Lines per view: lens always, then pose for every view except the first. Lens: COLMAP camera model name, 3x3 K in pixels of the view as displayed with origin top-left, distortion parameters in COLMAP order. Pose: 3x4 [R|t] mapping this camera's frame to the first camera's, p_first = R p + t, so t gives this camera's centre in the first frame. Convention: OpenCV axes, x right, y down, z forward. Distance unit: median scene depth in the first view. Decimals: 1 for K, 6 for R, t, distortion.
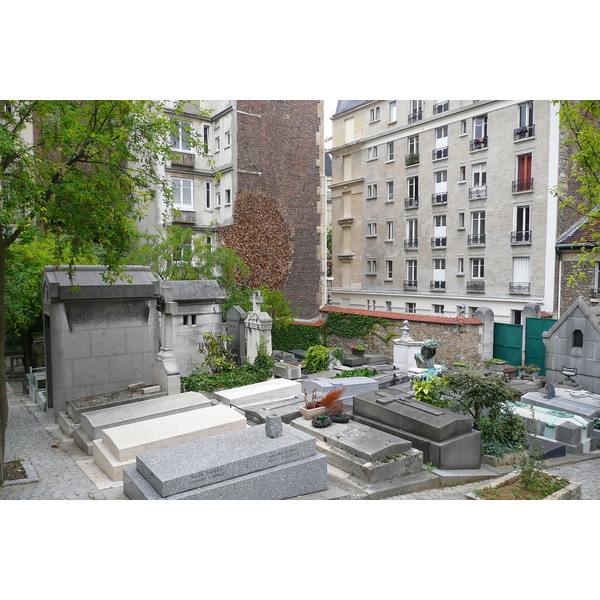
lens RADIAL K [[488.8, 0, 300.0], [0, 488.8, 300.0], [0, 0, 1]] dist [-0.006625, -0.002886]
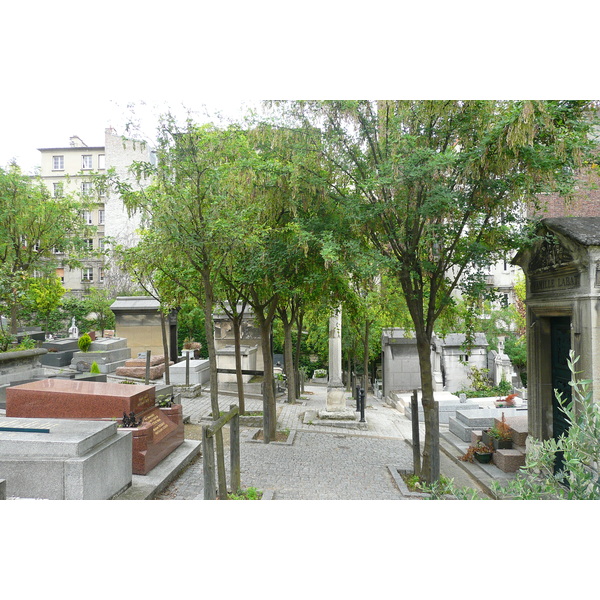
lens RADIAL K [[488.8, 0, 300.0], [0, 488.8, 300.0], [0, 0, 1]] dist [-0.006625, -0.002886]
pose [[0.791513, -0.033503, -0.610234, 0.375254], [-0.022546, 0.996216, -0.083937, -0.003212], [0.610737, 0.080196, 0.787762, -0.680641]]
